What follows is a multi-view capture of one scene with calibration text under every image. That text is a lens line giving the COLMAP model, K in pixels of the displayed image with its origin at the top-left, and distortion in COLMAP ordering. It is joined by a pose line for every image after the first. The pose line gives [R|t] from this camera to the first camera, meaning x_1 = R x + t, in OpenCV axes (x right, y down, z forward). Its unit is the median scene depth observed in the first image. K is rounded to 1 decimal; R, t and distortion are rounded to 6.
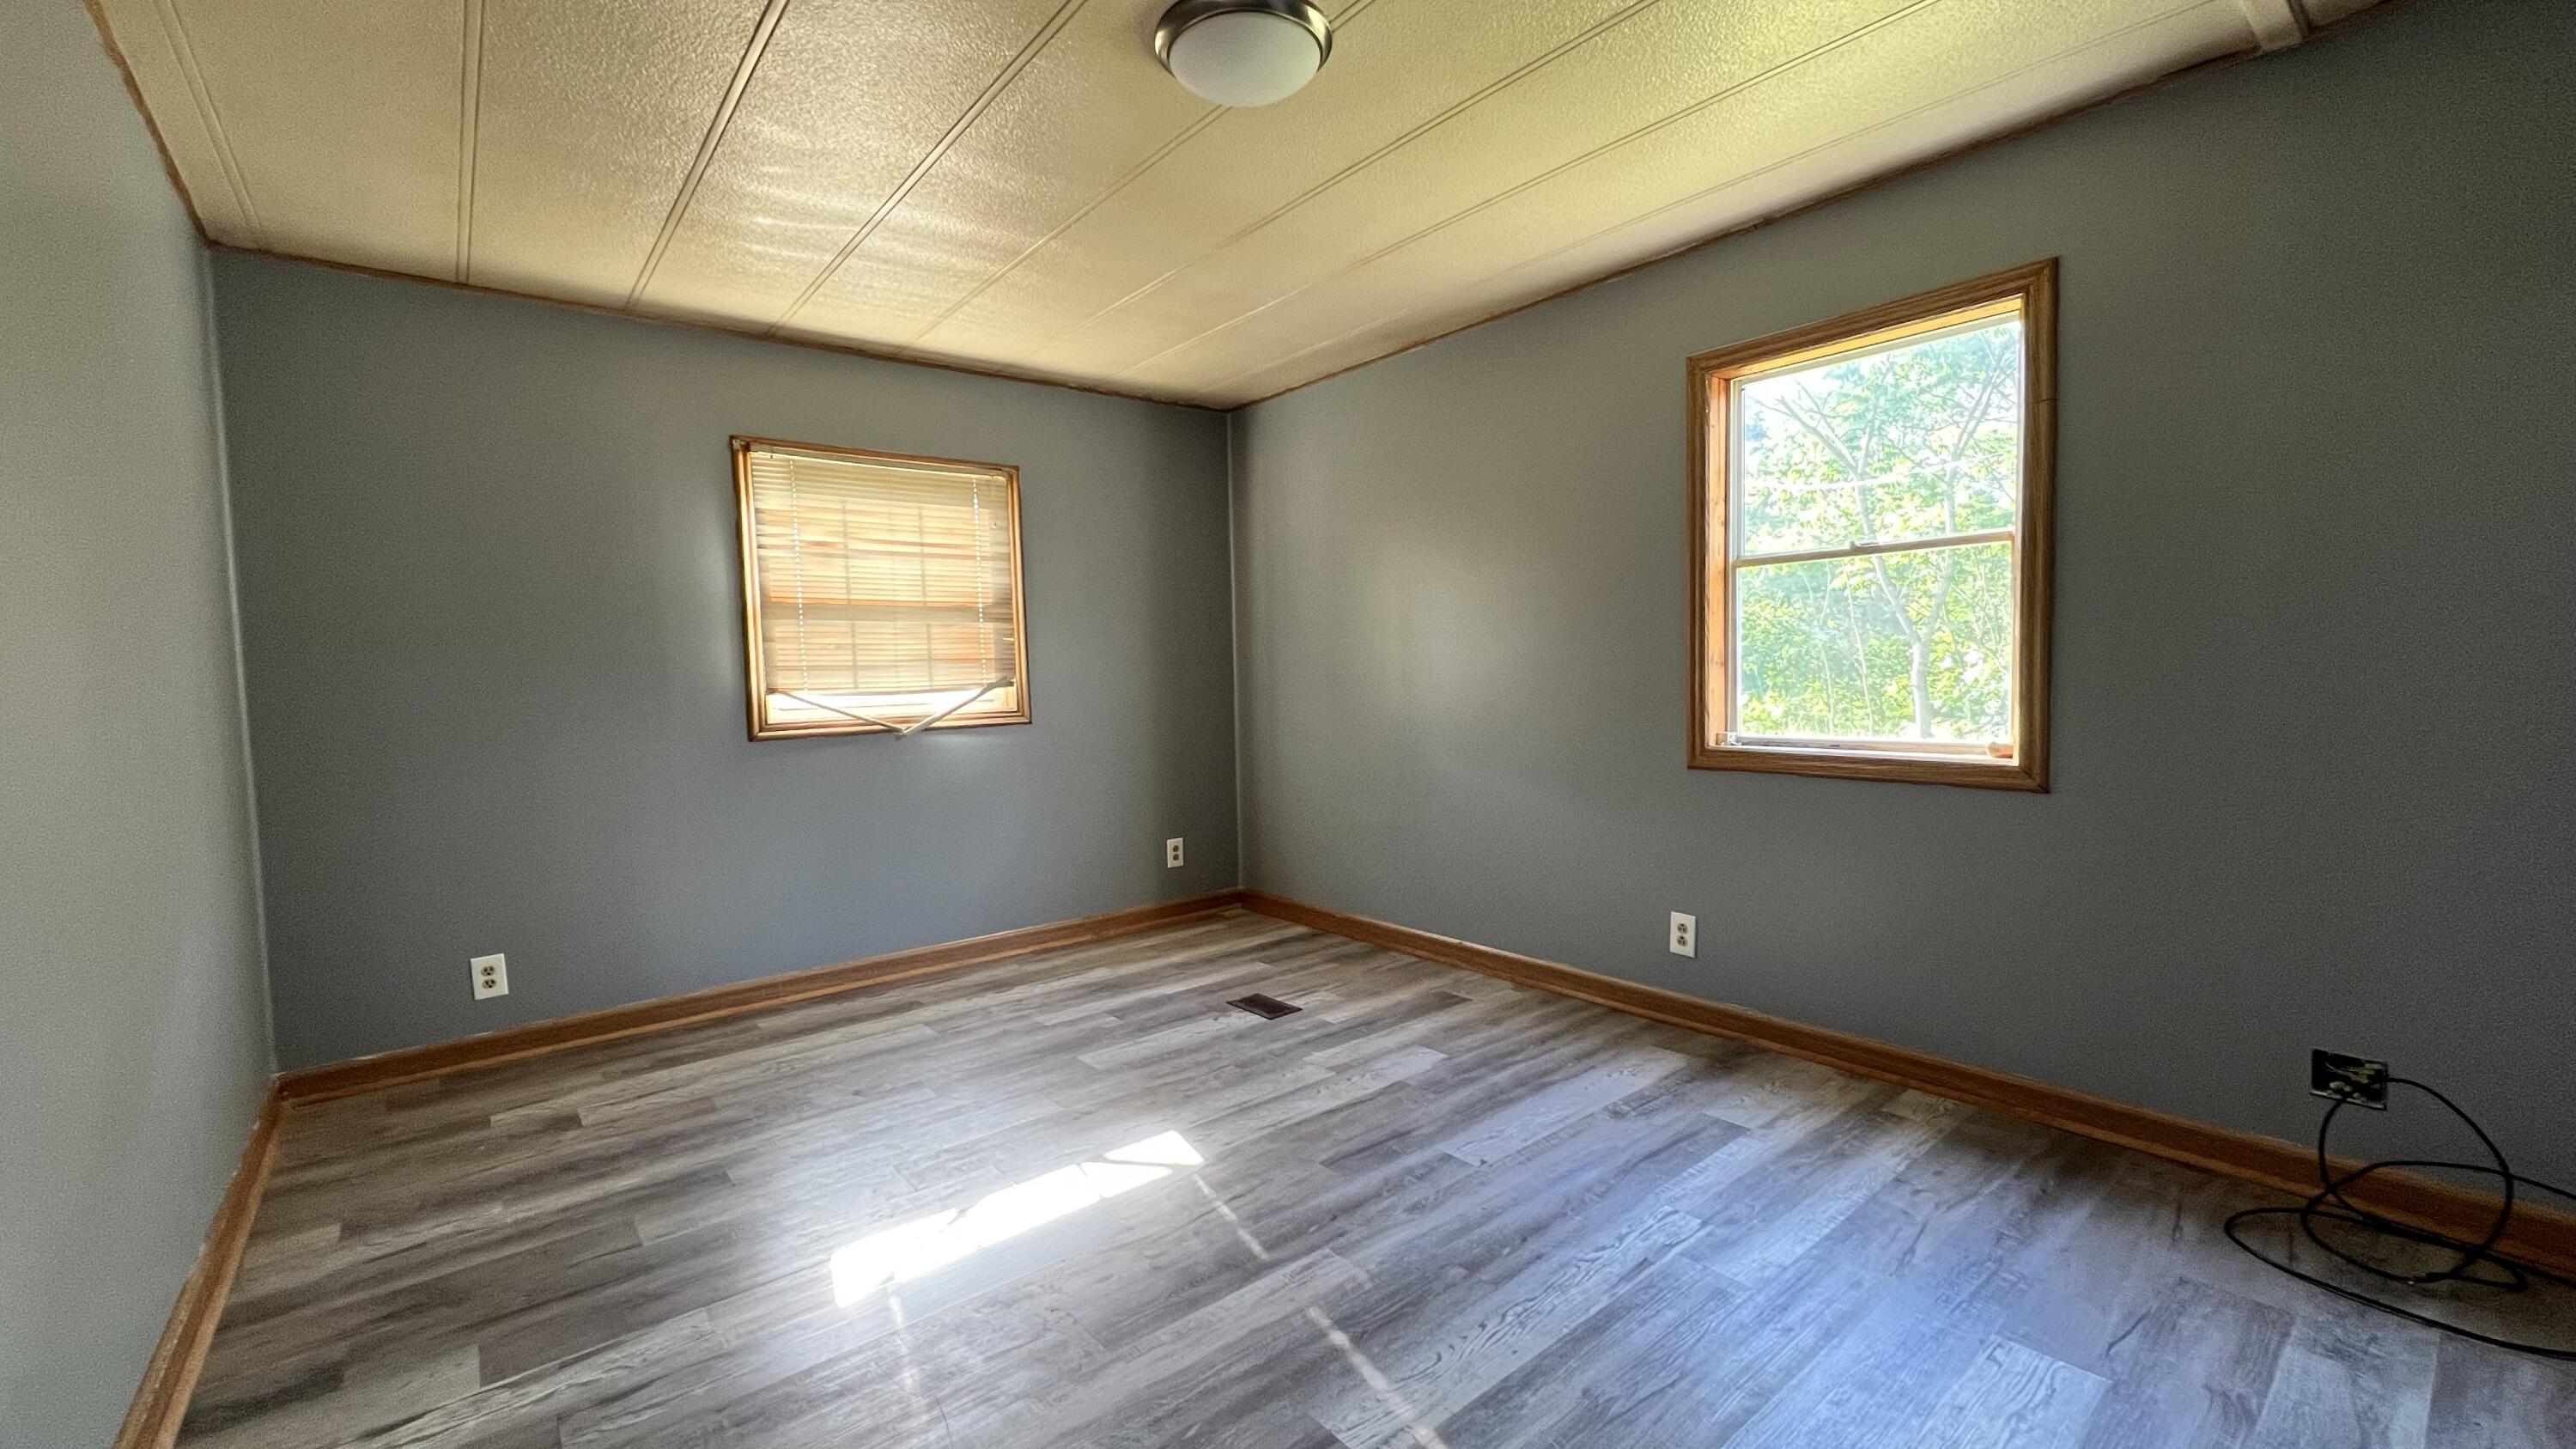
lens RADIAL K [[1036.7, 0, 1291.1], [0, 1036.7, 712.6], [0, 0, 1]] dist [0.010296, -0.000003]
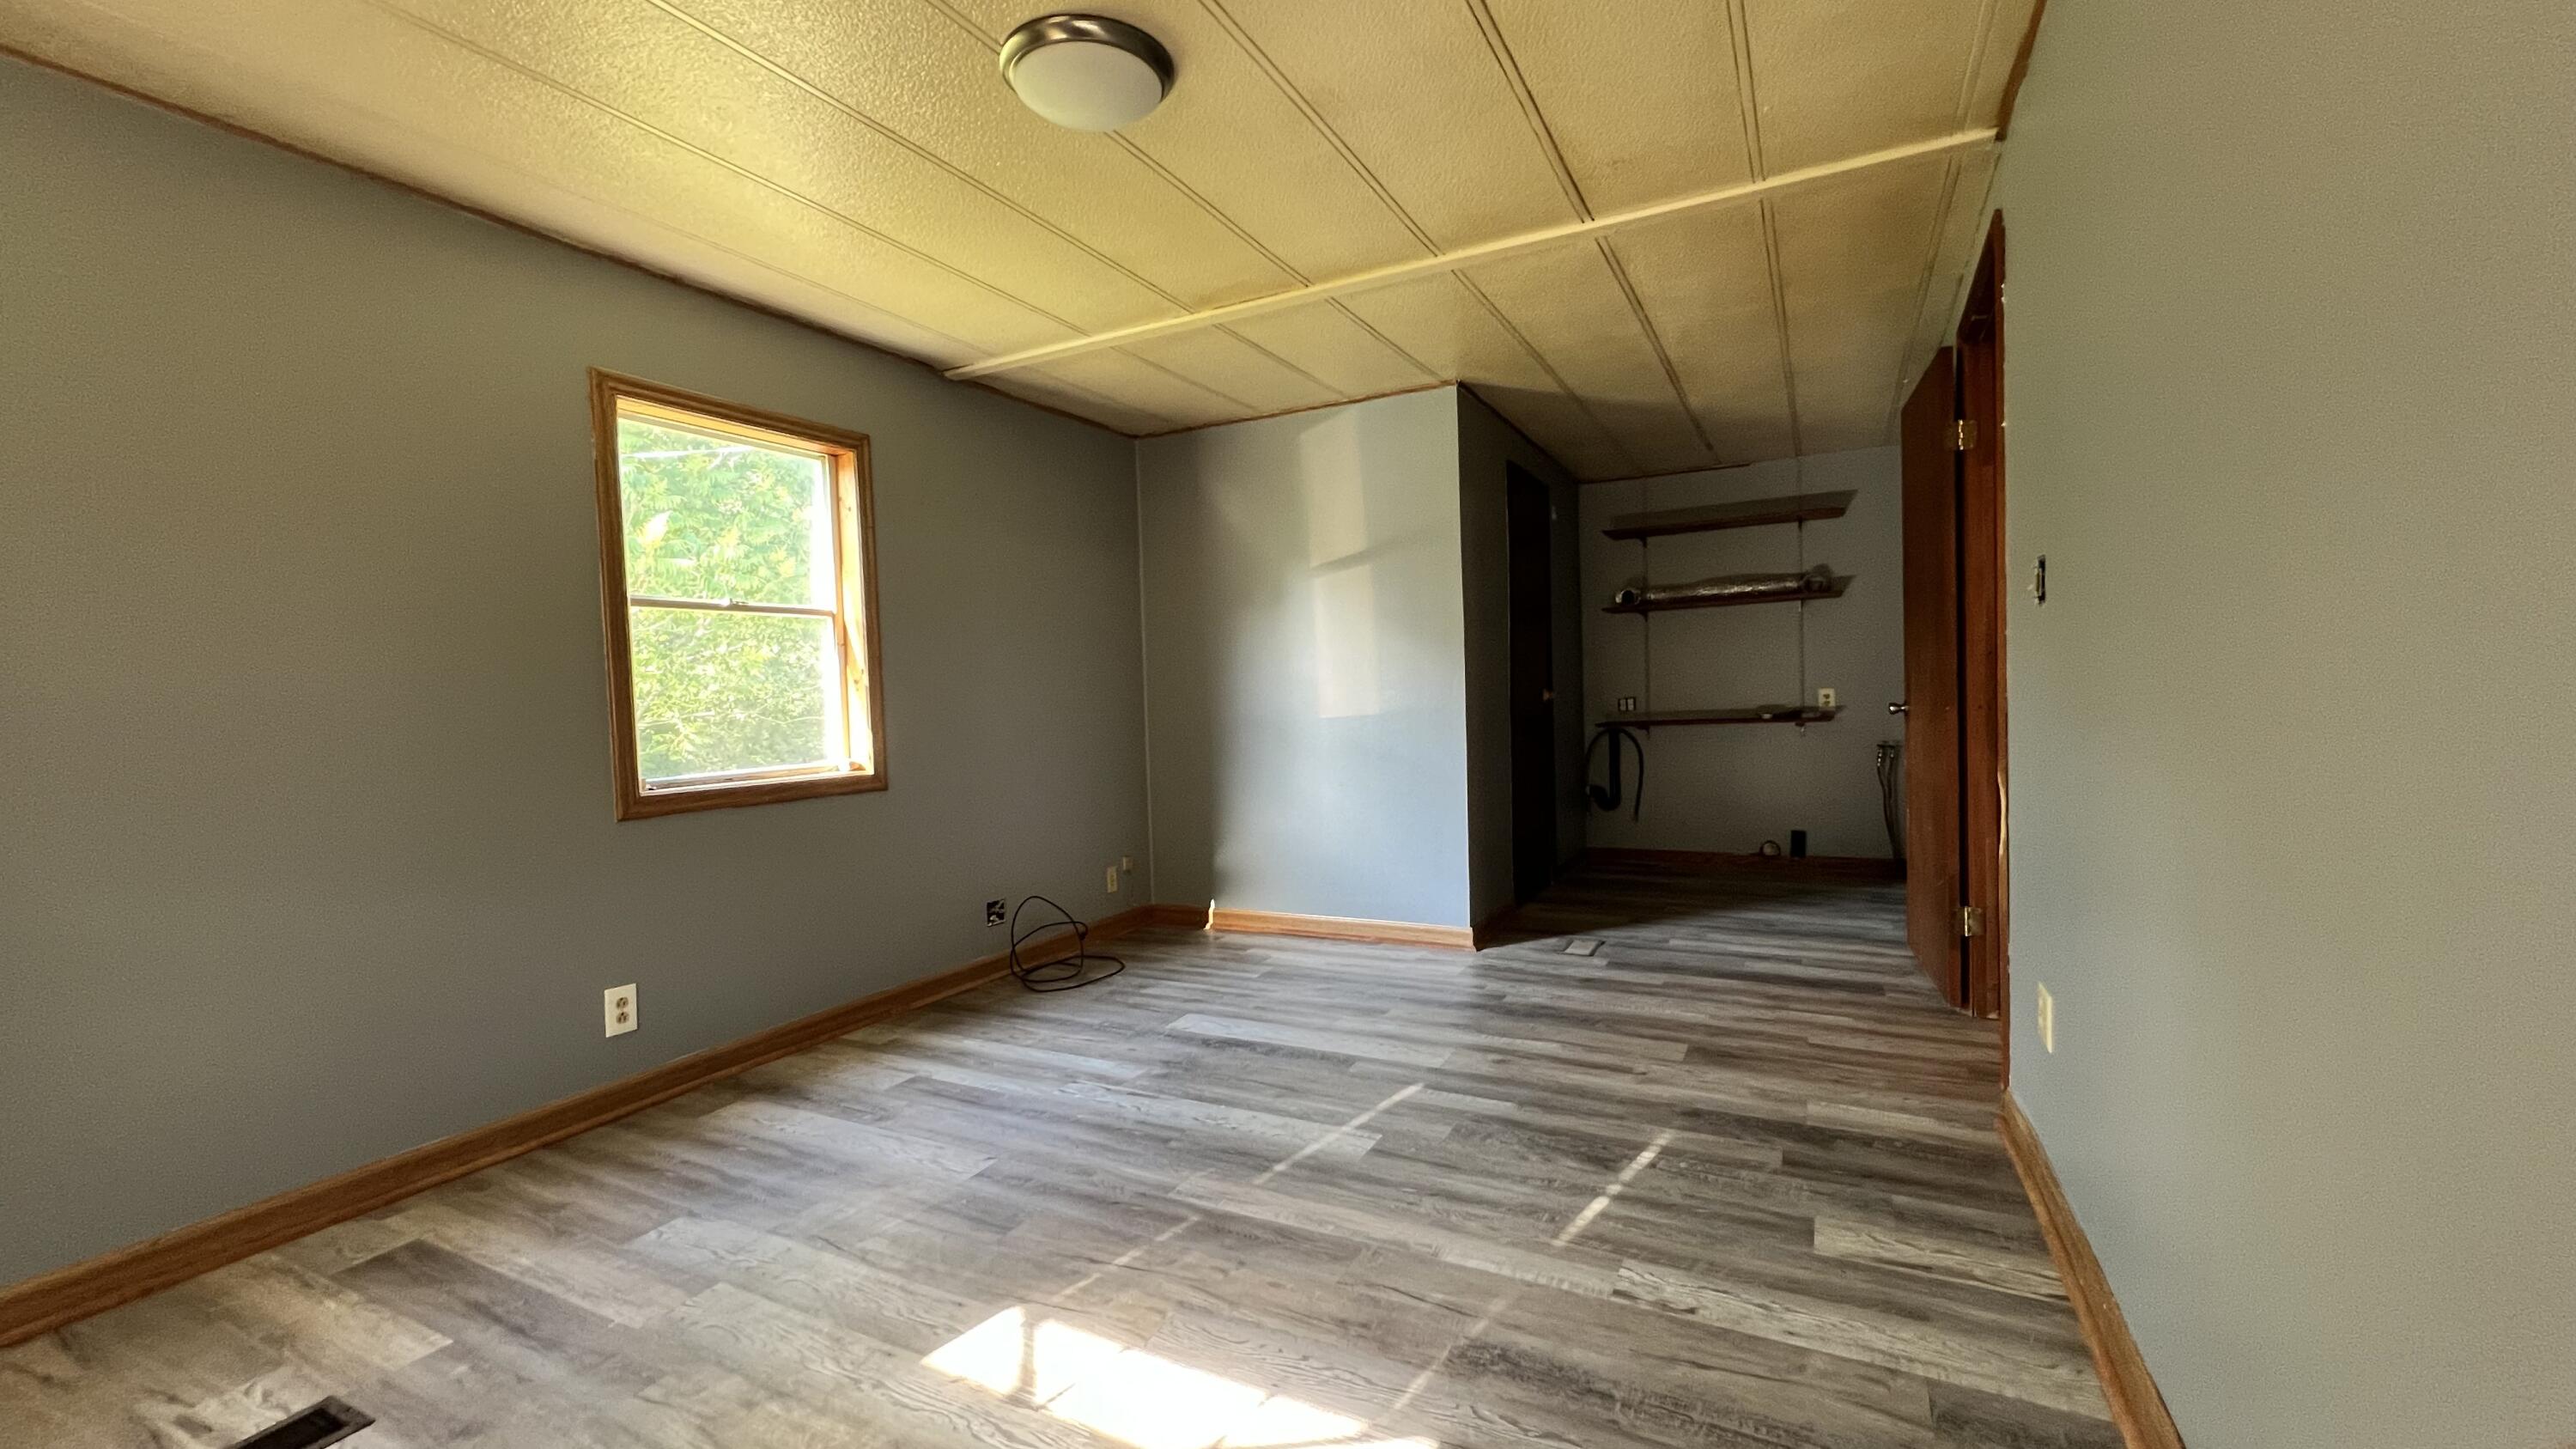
lens RADIAL K [[1036.7, 0, 1290.7], [0, 1036.7, 695.7], [0, 0, 1]] dist [0.010296, -0.000003]
pose [[-0.393230, 0.036507, 0.918715, -0.808615], [0.081524, 0.996660, -0.004711, -0.002839], [-0.915819, 0.073045, -0.394893, 0.974090]]
